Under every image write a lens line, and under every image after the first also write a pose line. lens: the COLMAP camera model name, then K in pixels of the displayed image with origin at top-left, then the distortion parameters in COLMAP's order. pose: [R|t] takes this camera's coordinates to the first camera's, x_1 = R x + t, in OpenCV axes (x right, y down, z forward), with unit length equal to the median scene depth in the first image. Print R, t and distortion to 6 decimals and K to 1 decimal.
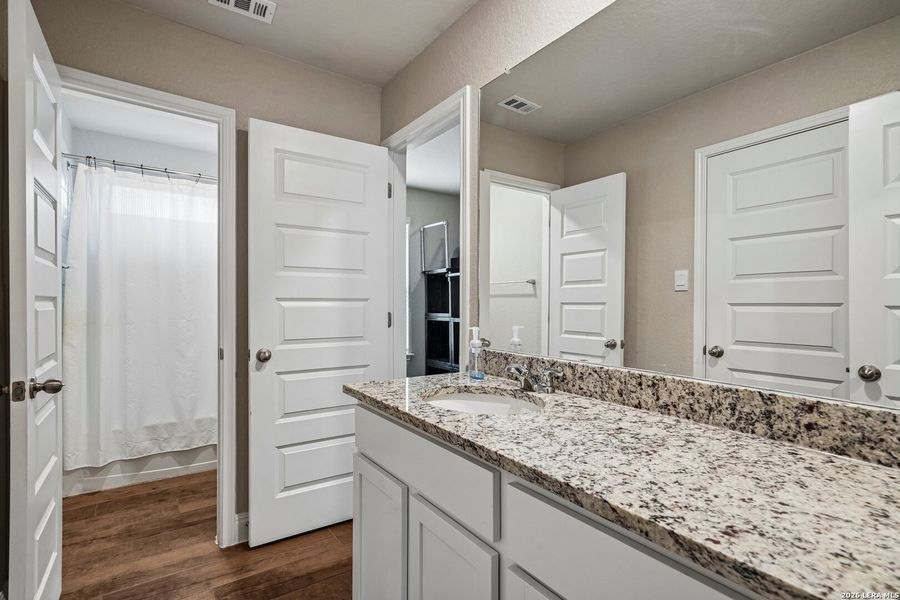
lens RADIAL K [[434.9, 0, 451.5], [0, 434.9, 301.9], [0, 0, 1]] dist [0.000596, 0.000105]
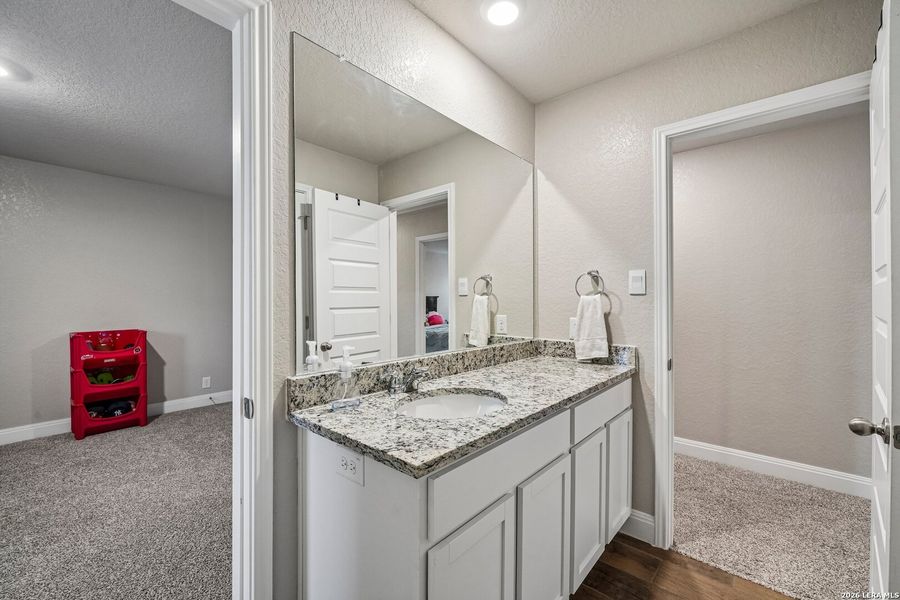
lens RADIAL K [[370.7, 0, 454.1], [0, 370.7, 300.7], [0, 0, 1]] dist [0.000407, 0.000025]
pose [[-0.251026, -0.007415, 0.967952, -0.895265], [-0.001852, 0.999973, 0.007180, -0.042951], [-0.967979, 0.000010, -0.251033, 1.309549]]
